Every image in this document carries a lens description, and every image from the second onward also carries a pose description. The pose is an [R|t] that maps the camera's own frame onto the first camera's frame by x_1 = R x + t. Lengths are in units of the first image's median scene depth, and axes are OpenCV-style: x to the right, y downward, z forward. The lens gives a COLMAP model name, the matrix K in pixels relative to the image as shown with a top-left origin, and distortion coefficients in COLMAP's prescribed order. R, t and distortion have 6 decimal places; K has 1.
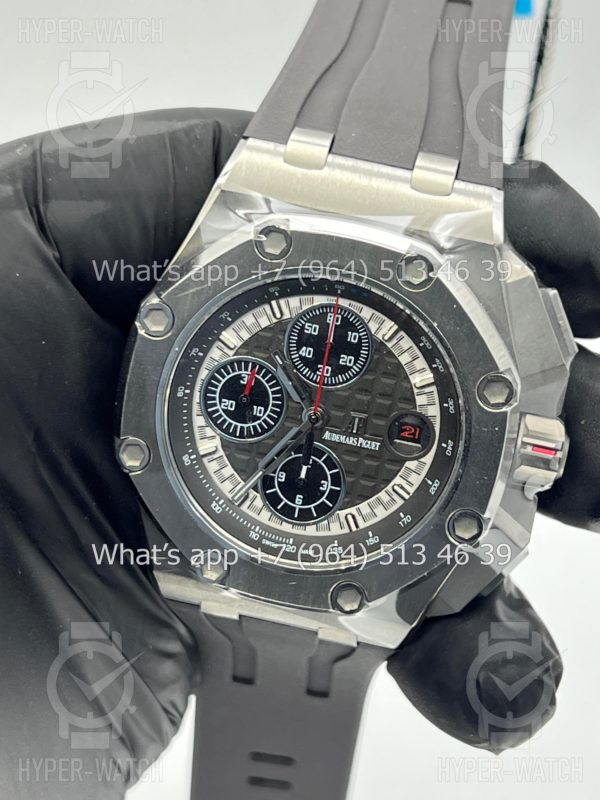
lens RADIAL K [[1859.9, 0, 295.1], [0, 1859.9, 401.2], [0, 0, 1]] dist [0.195087, 0.000000]
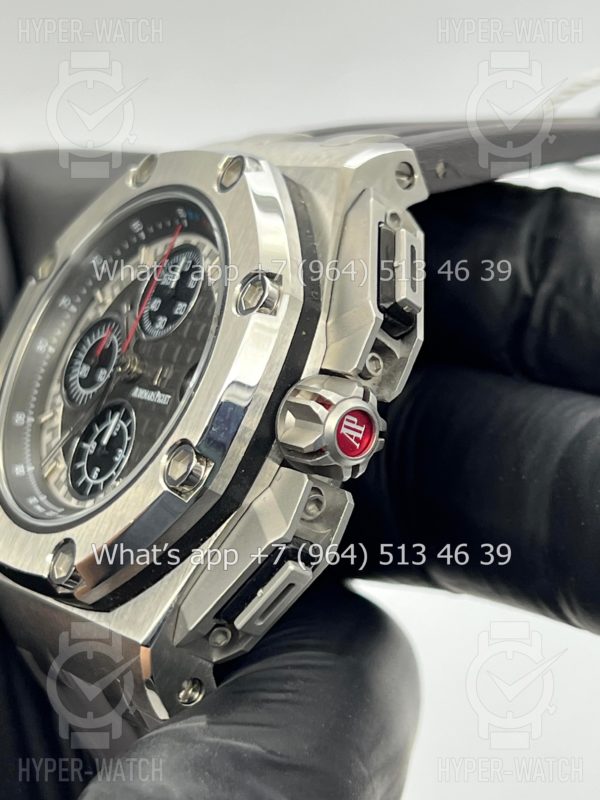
lens RADIAL K [[1859.9, 0, 301.8], [0, 1859.9, 392.5], [0, 0, 1]] dist [0.195087, 0.000000]
pose [[0.716640, -0.008540, -0.697391, 0.642709], [-0.404663, 0.809315, -0.425743, 0.338684], [0.568045, 0.587313, 0.576532, 0.567003]]
